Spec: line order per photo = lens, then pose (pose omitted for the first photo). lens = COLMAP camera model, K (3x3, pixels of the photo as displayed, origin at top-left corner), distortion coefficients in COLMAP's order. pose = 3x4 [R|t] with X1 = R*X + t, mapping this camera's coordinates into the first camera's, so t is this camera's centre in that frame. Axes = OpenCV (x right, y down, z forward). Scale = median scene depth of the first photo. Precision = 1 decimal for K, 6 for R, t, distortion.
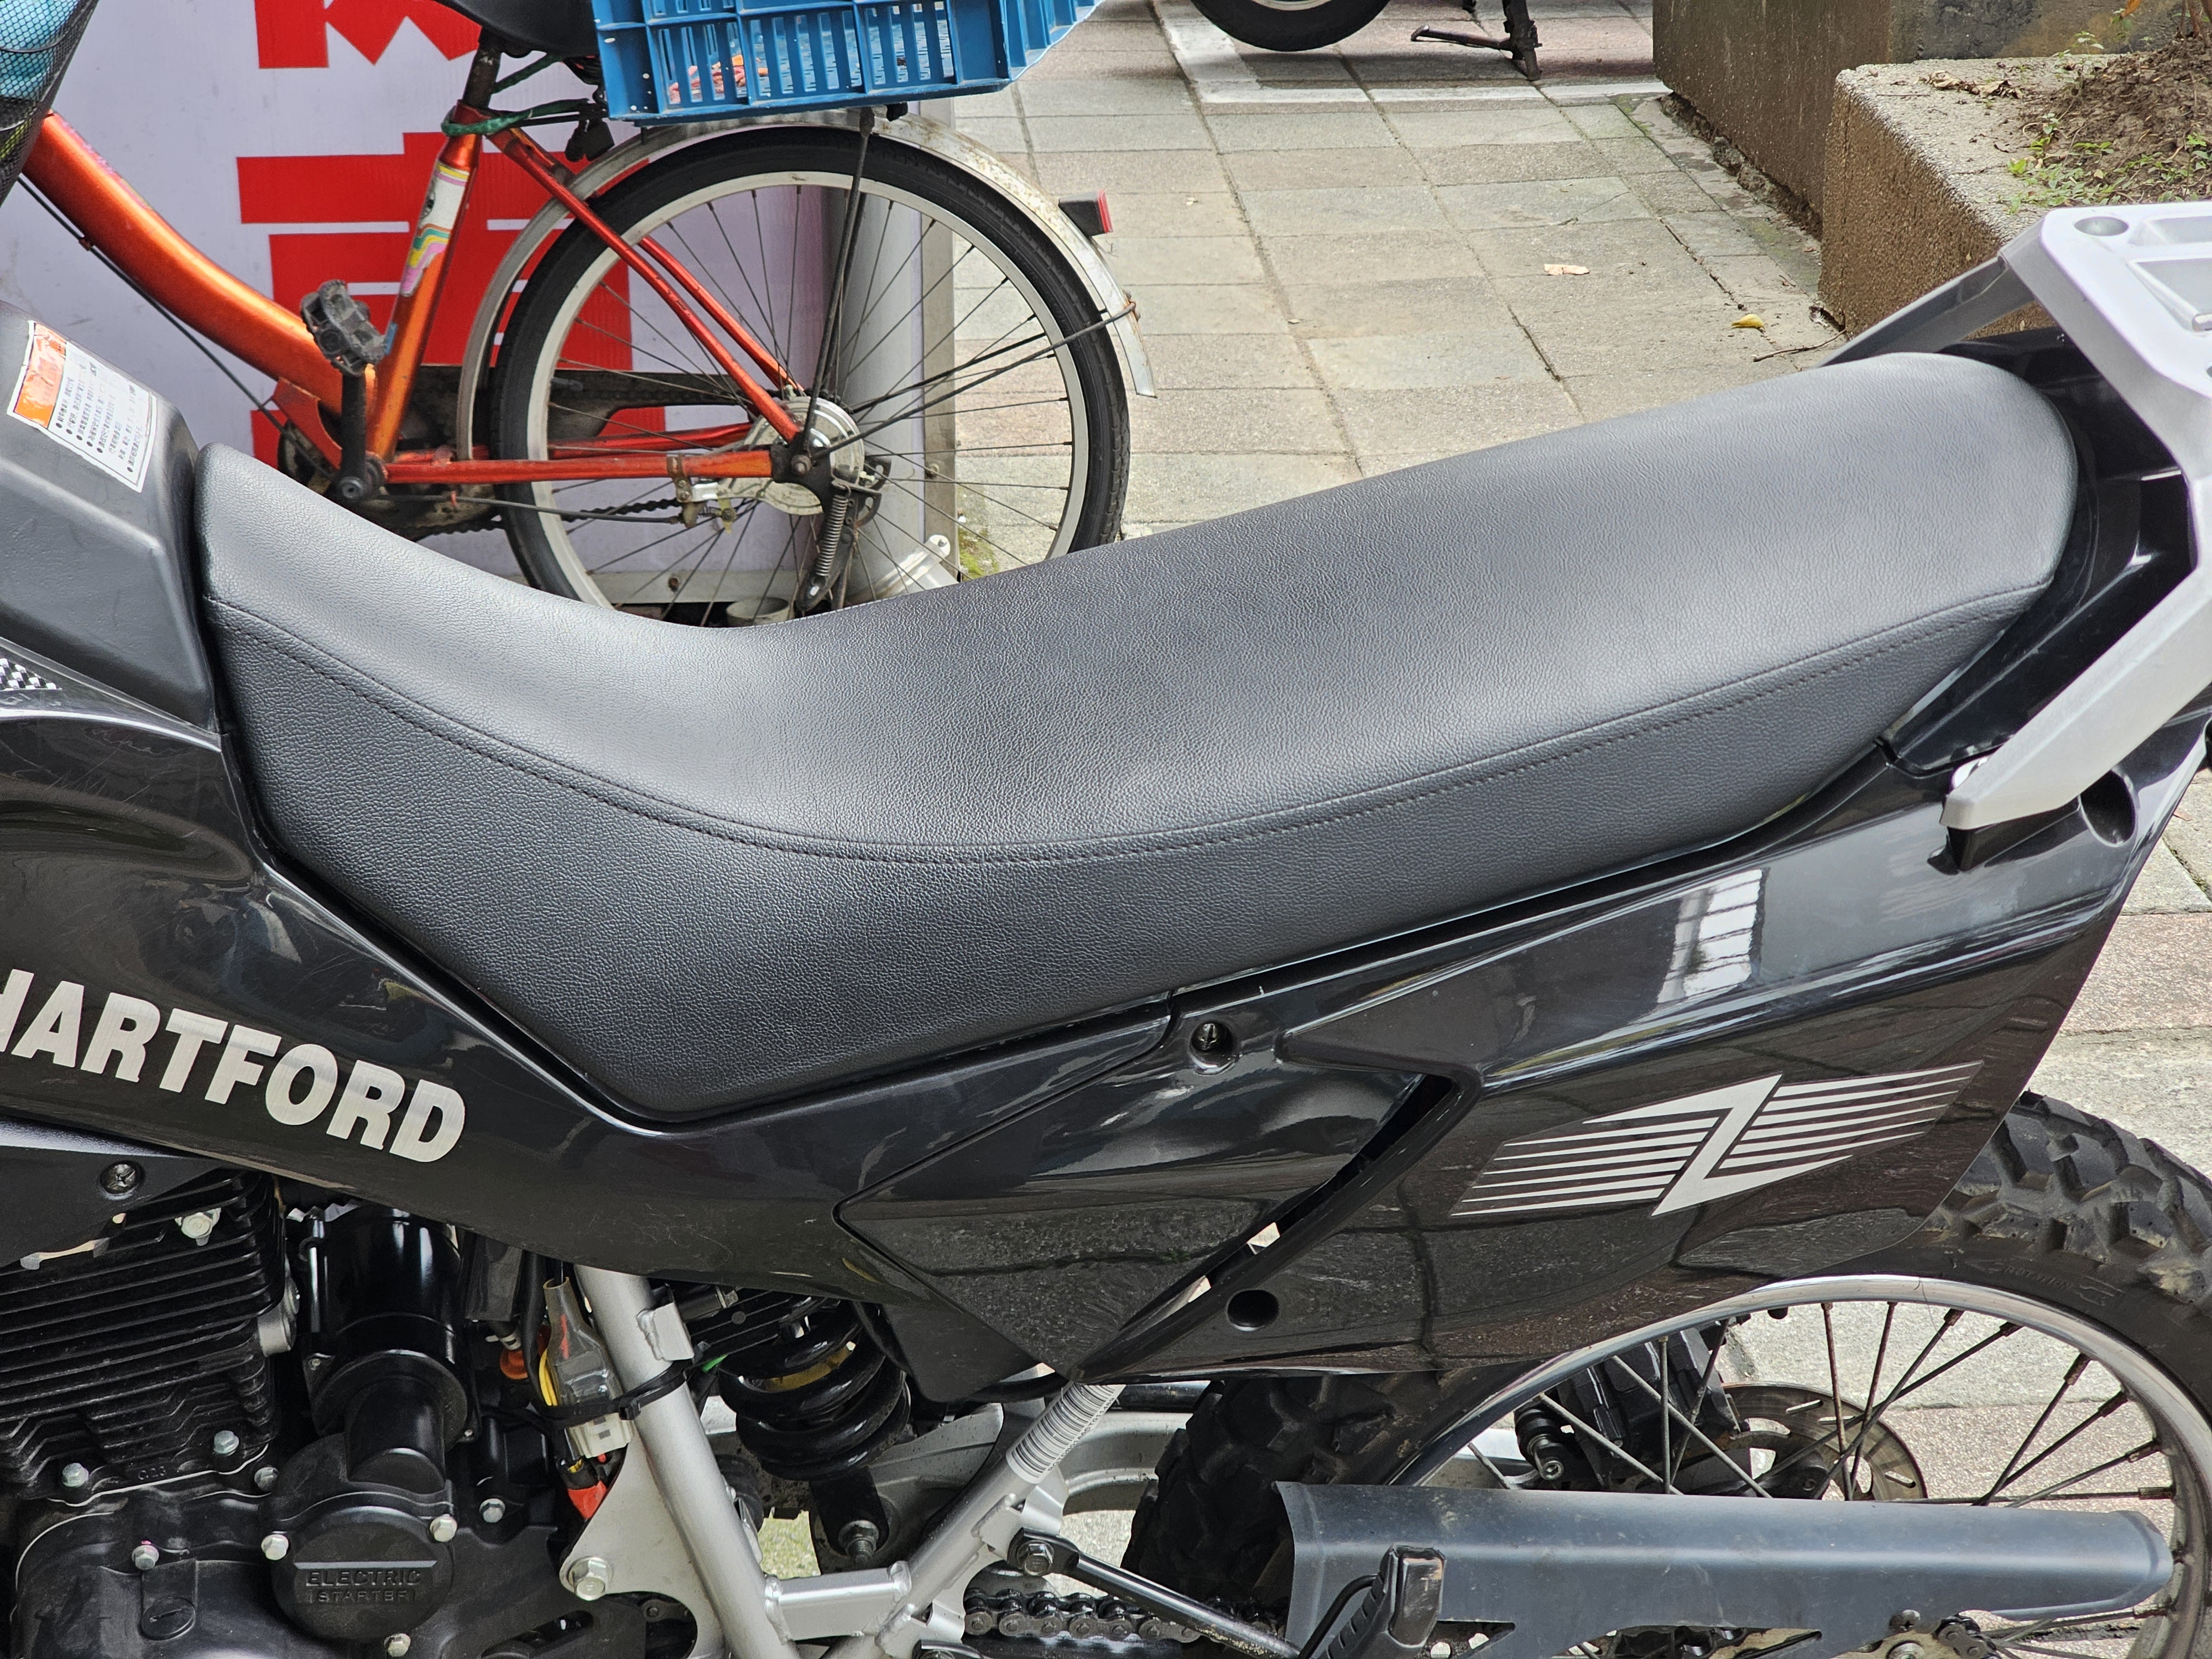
lens RADIAL K [[4281.1, 0, 1107.4], [0, 4281.1, 776.2], [0, 0, 1]] dist [0.039943, -0.355948]
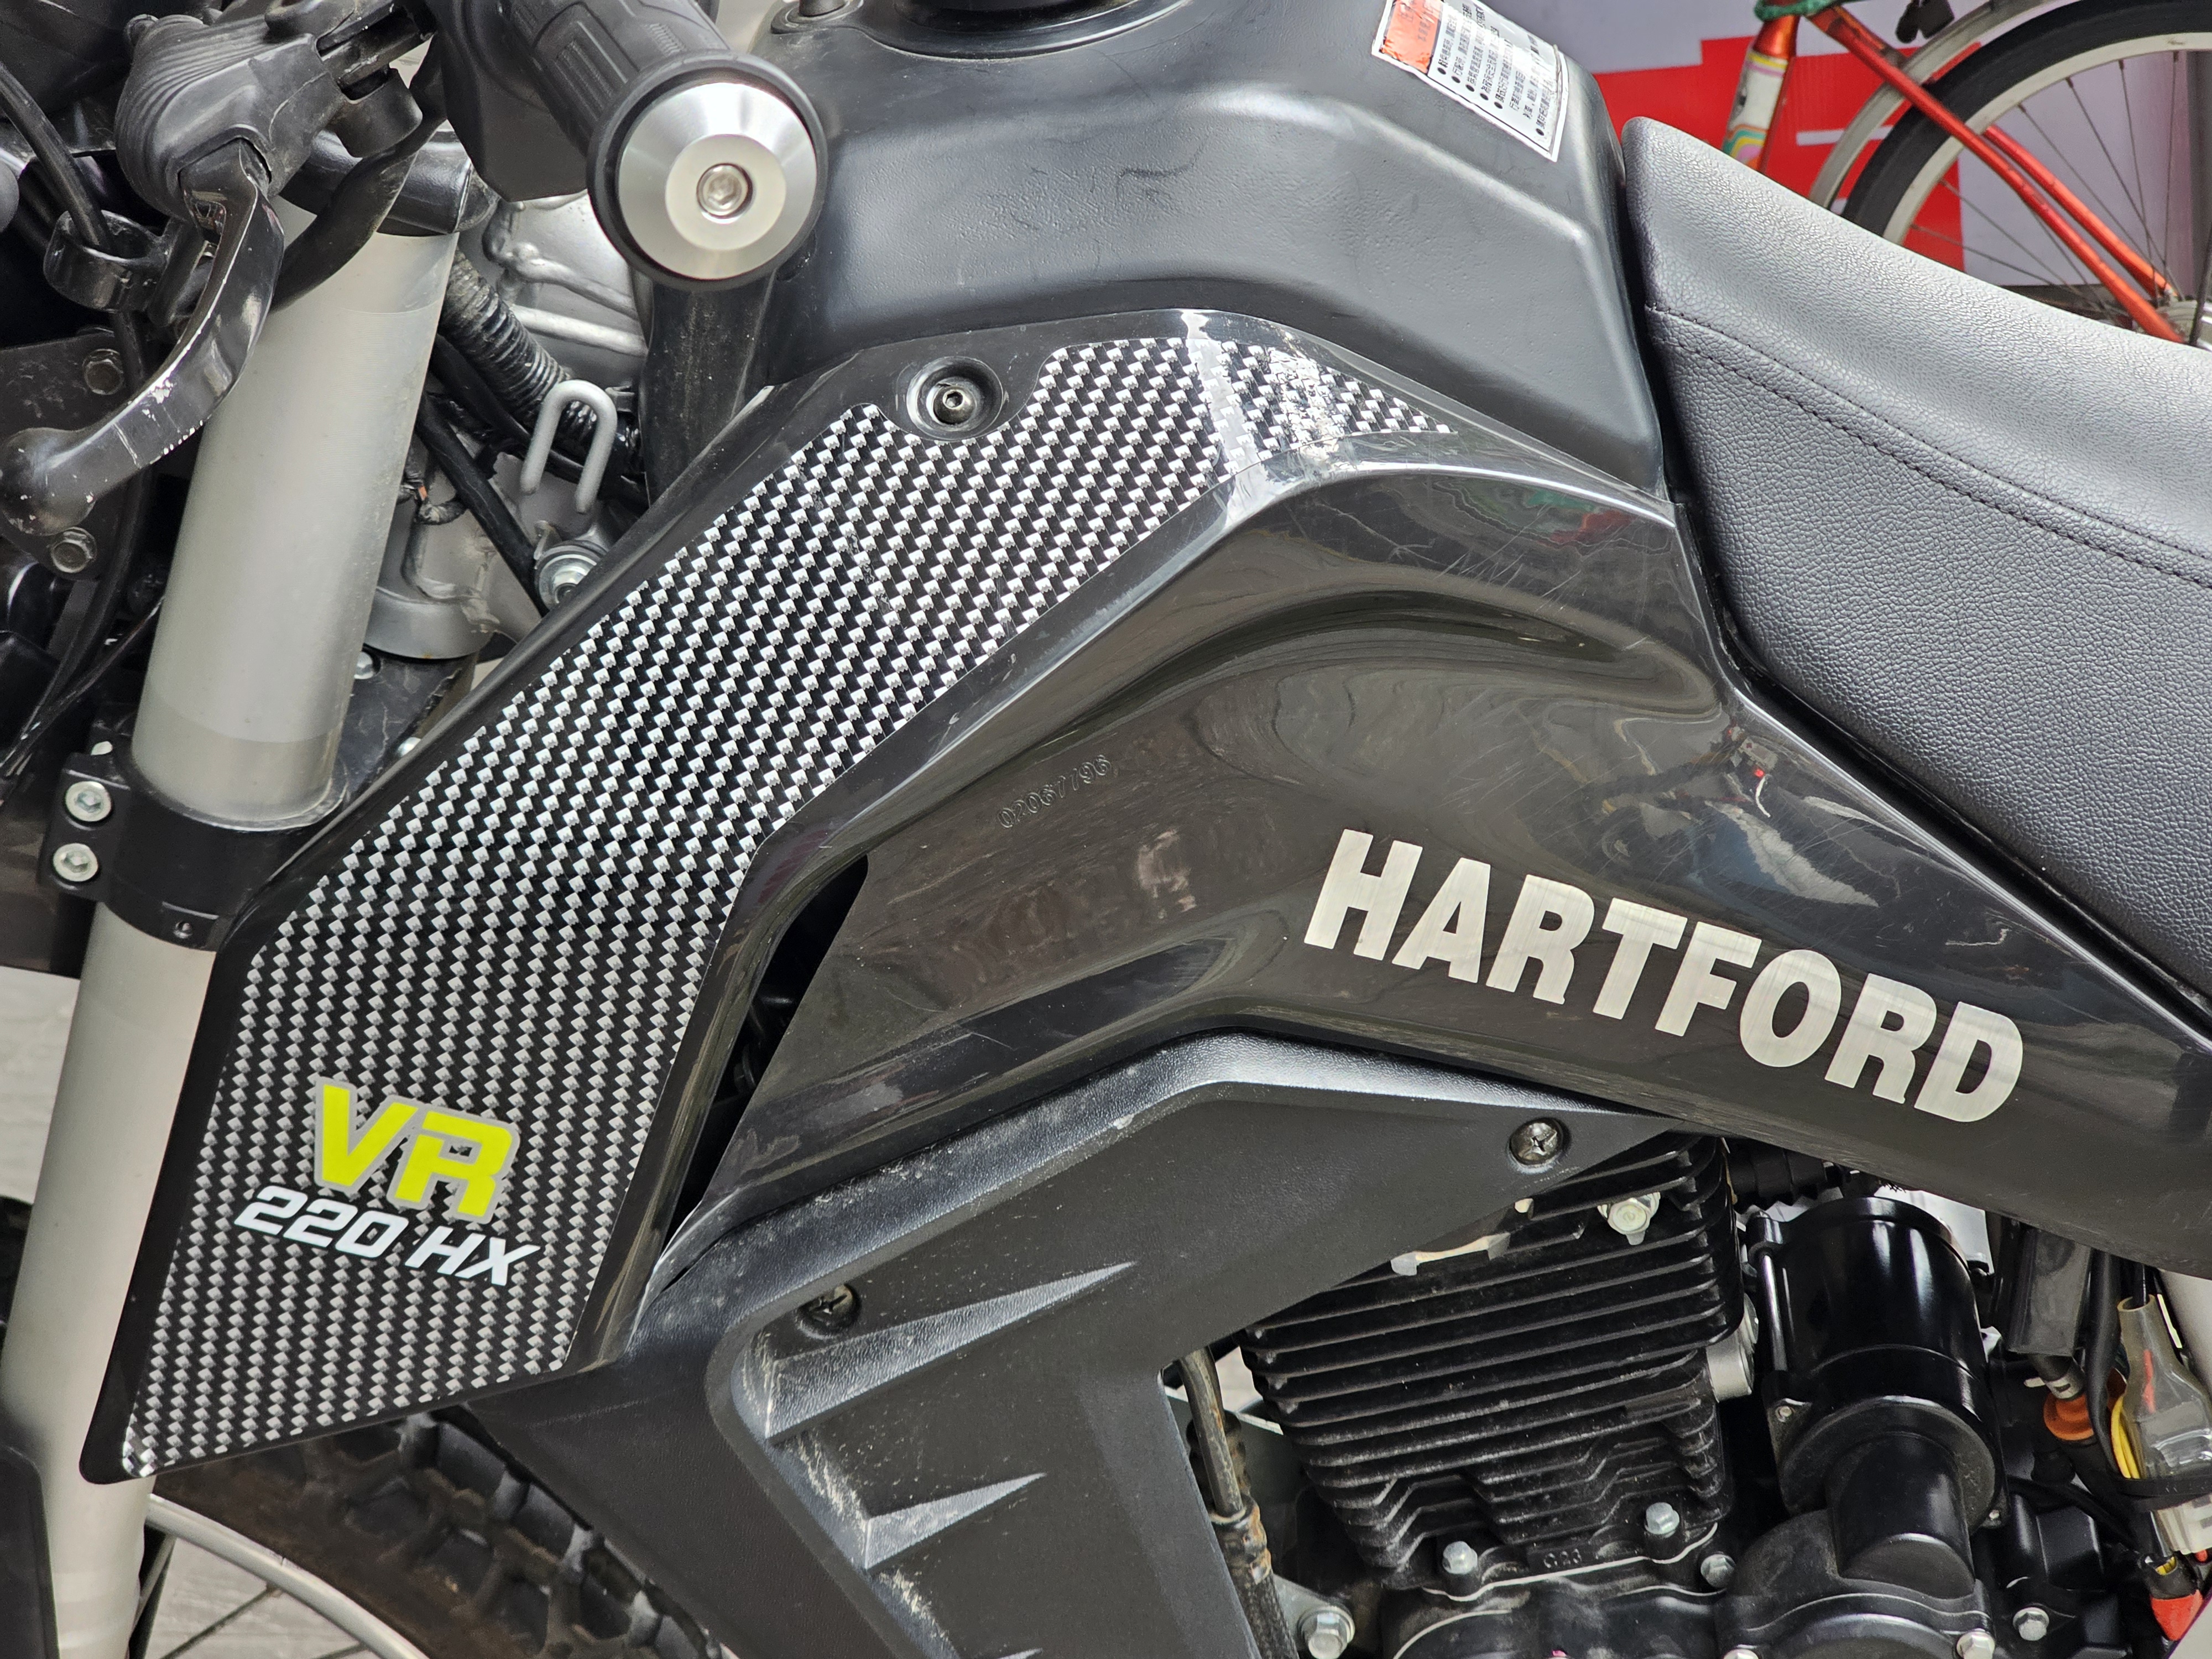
lens RADIAL K [[4281.1, 0, 1107.4], [0, 4281.1, 776.2], [0, 0, 1]] dist [0.039943, -0.355948]
pose [[0.960788, -0.021651, -0.276437, -0.093421], [0.016321, 0.999634, -0.021568, 0.043693], [0.276803, 0.016211, 0.960790, 0.273767]]
